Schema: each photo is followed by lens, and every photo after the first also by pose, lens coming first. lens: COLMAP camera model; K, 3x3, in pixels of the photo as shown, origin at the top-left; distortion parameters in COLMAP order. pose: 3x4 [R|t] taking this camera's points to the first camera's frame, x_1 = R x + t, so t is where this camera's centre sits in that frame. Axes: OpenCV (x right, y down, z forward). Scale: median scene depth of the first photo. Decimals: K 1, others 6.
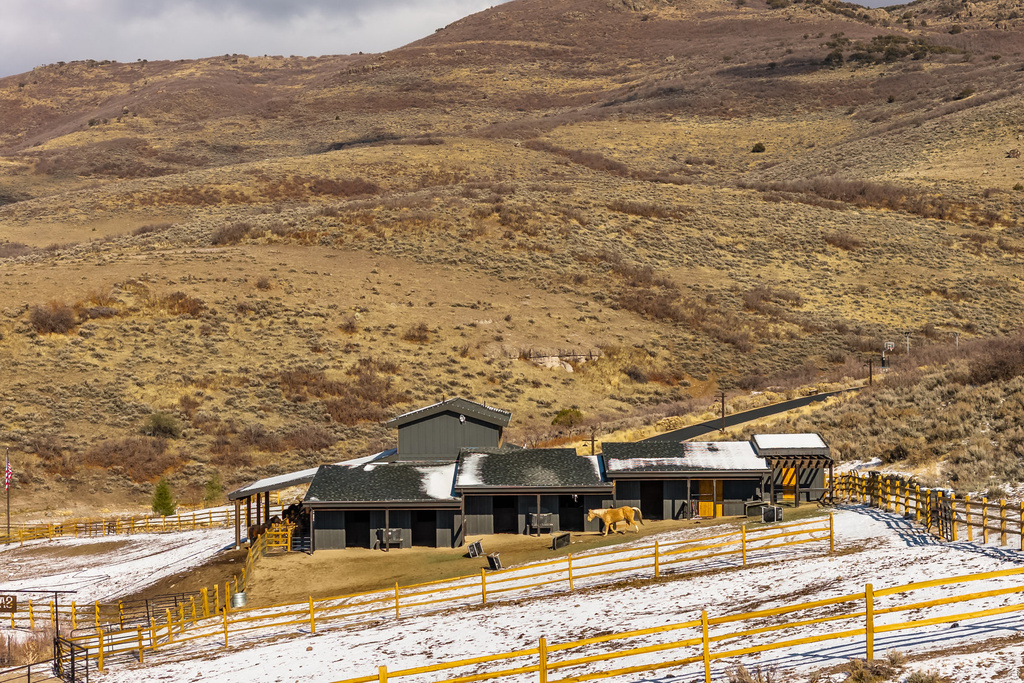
lens RADIAL K [[2069.6, 0, 512.1], [0, 2069.6, 340.8], [0, 0, 1]] dist [0.439529, 0.000000]
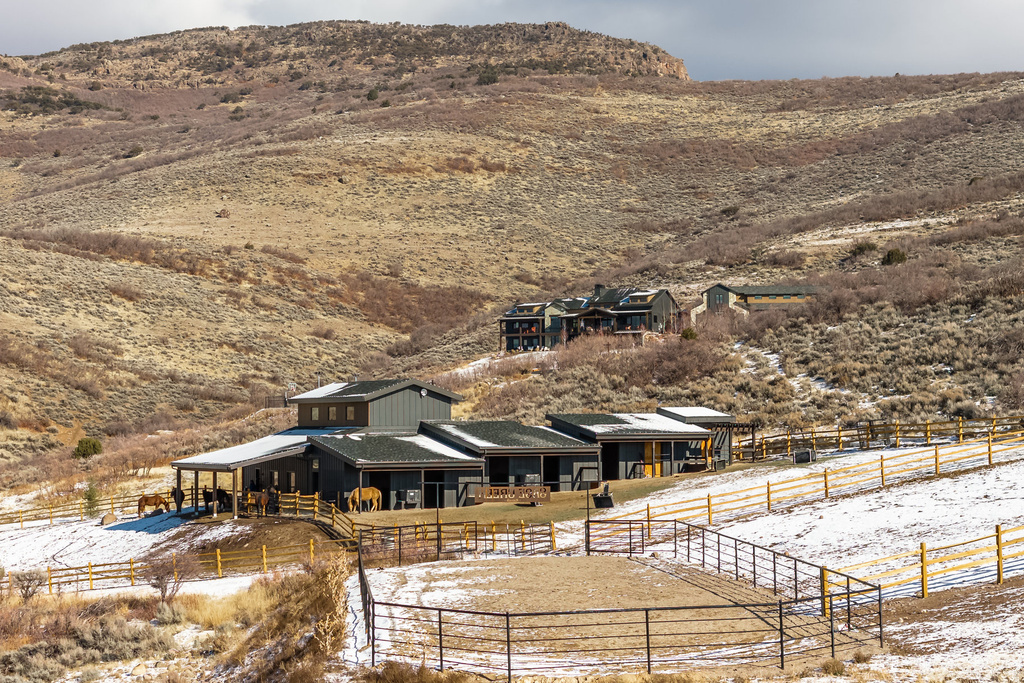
lens RADIAL K [[2069.6, 0, 511.9], [0, 2069.6, 342.2], [0, 0, 1]] dist [0.439529, 0.000000]
pose [[0.972426, 0.005014, 0.233157, 0.118295], [-0.001900, 0.999906, -0.013580, -0.013093], [-0.233203, 0.012763, 0.972344, 0.023524]]
